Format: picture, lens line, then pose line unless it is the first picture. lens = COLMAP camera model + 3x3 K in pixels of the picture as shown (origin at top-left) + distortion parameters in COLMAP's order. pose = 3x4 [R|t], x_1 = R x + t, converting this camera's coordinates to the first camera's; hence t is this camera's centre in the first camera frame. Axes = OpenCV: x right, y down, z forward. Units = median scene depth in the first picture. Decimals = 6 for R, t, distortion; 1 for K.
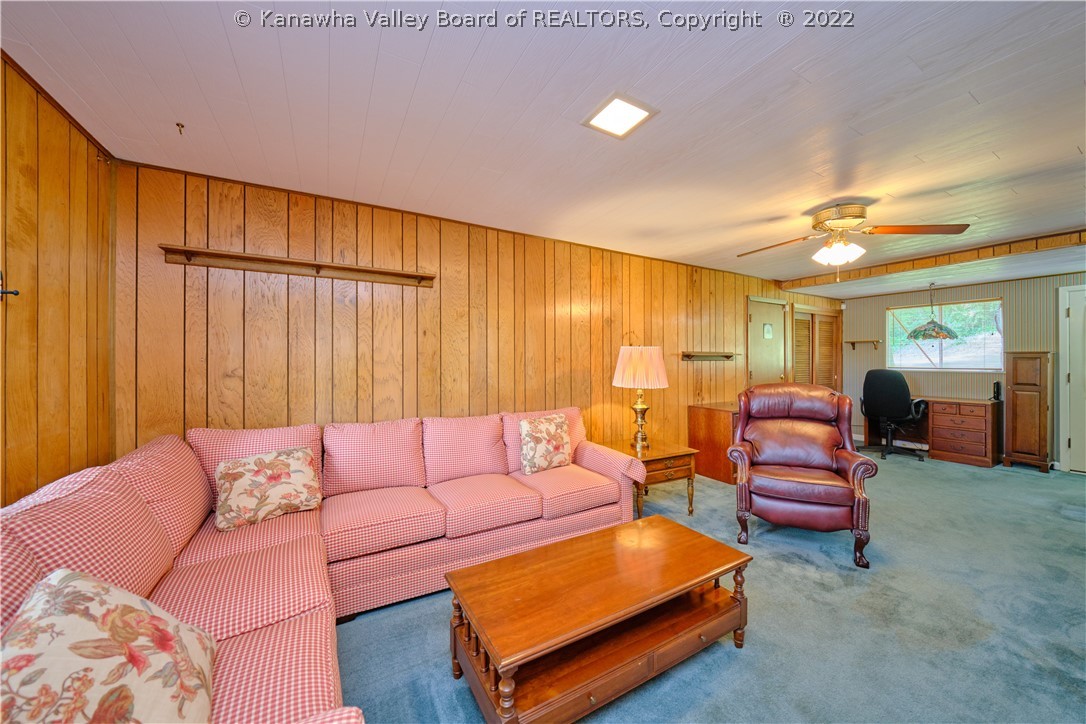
lens RADIAL K [[385.4, 0, 544.1], [0, 385.4, 358.4], [0, 0, 1]] dist [-0.001086, -0.000020]
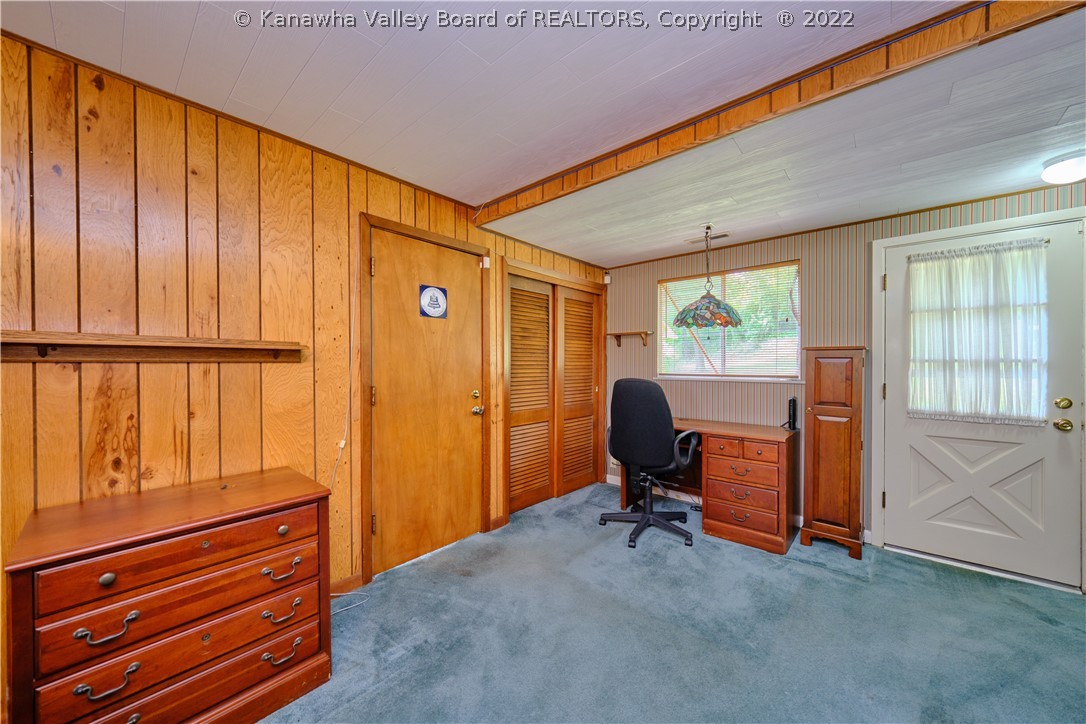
lens RADIAL K [[390.3, 0, 542.5], [0, 390.3, 365.3], [0, 0, 1]] dist [0.000103, -0.000016]
pose [[0.948052, -0.003242, 0.318099, 0.643417], [0.001286, 0.999979, 0.006358, 0.006428], [-0.318113, -0.005619, 0.948036, 0.572892]]
